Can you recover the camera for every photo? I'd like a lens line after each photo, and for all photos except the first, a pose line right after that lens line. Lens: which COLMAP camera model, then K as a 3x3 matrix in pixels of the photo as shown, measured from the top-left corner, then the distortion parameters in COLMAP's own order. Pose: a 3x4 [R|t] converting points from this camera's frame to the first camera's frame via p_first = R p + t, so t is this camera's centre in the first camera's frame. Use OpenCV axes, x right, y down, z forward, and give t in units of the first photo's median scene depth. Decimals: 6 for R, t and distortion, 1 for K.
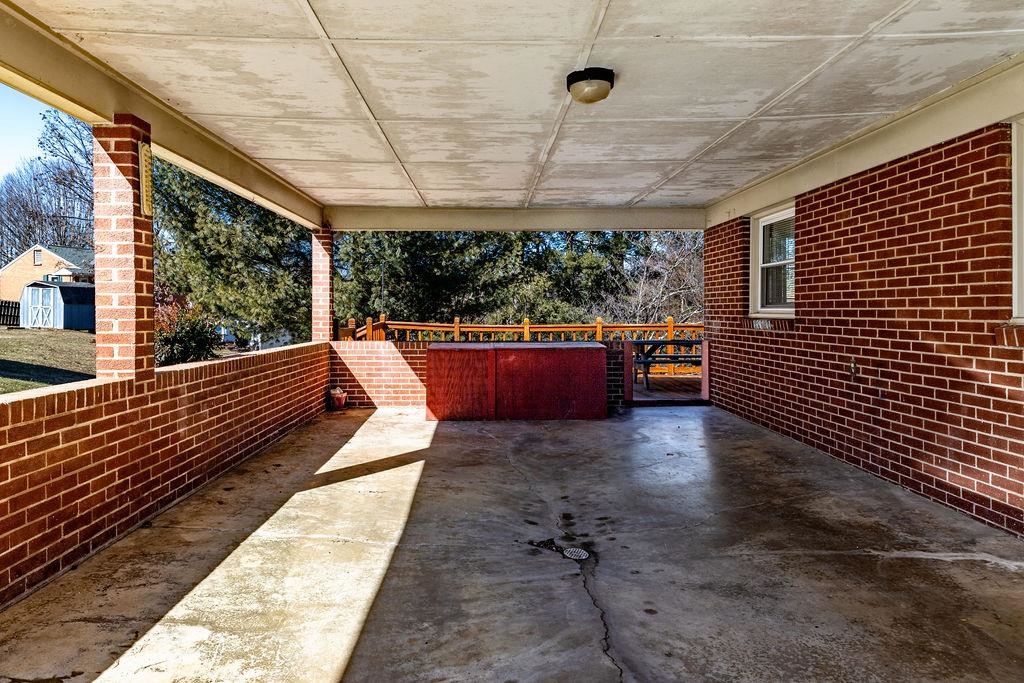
lens RADIAL K [[662.1, 0, 510.9], [0, 662.1, 310.3], [0, 0, 1]] dist [0.004597, 0.001607]
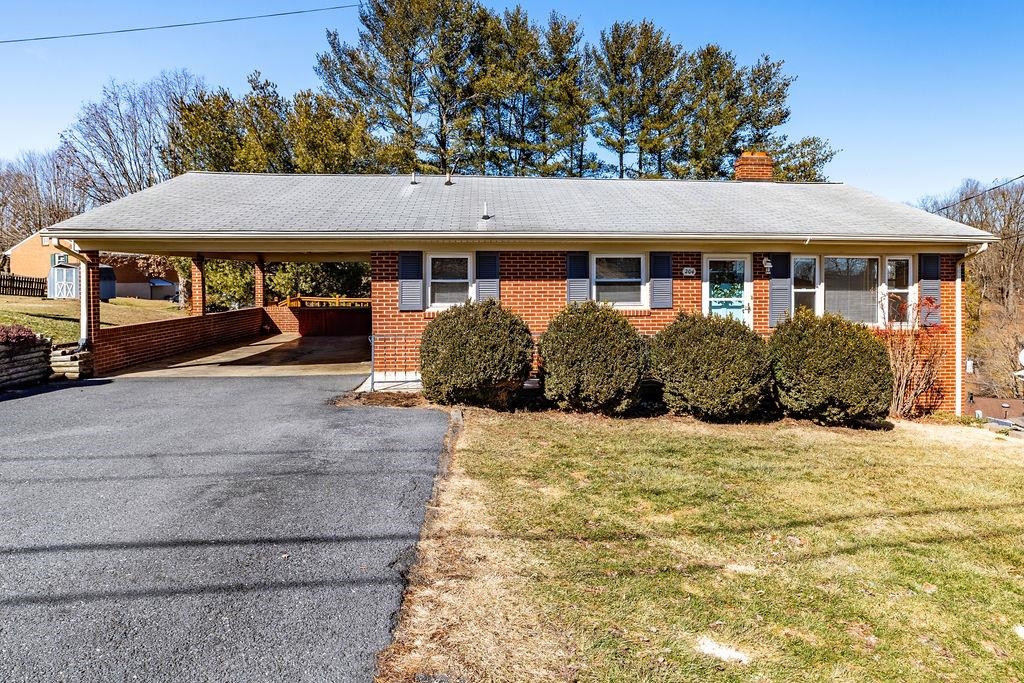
lens RADIAL K [[618.3, 0, 537.2], [0, 618.3, 314.0], [0, 0, 1]] dist [-0.002849, 0.000646]
pose [[0.996627, -0.009531, 0.081511, 0.538726], [0.004566, 0.998135, 0.060882, -0.060349], [-0.081939, -0.060305, 0.994811, -1.324504]]
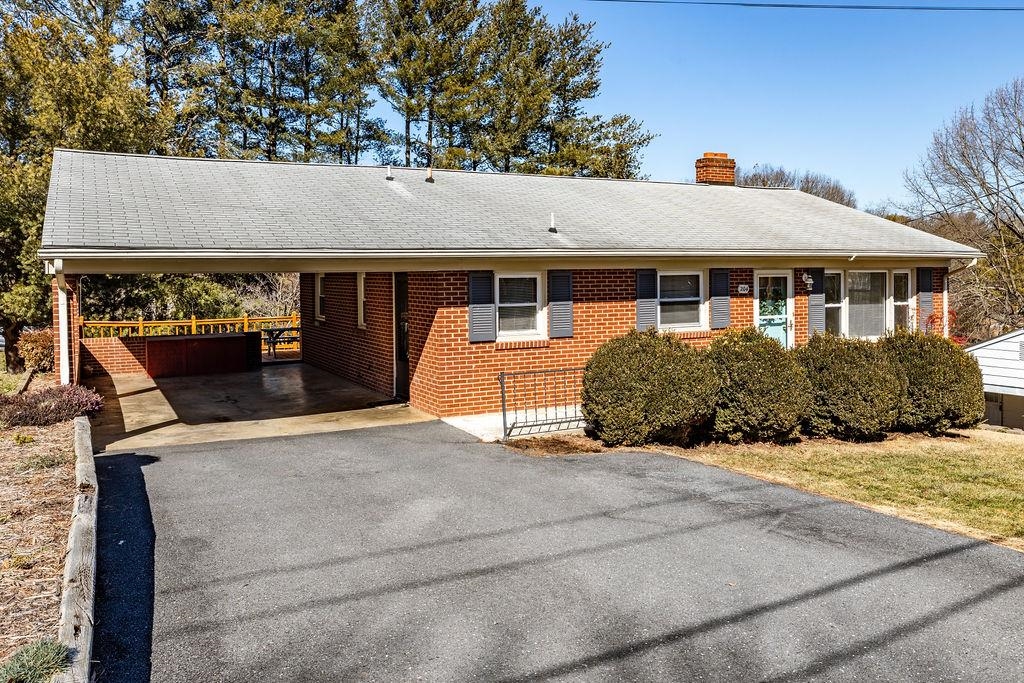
lens RADIAL K [[808.6, 0, 512.0], [0, 808.6, 341.5], [0, 0, 1]] dist [-0.002364, -0.003672]
pose [[0.906375, -0.048446, 0.419687, -0.127292], [0.013366, 0.996194, 0.086129, -0.108587], [-0.422263, -0.072456, 0.903573, -1.319182]]
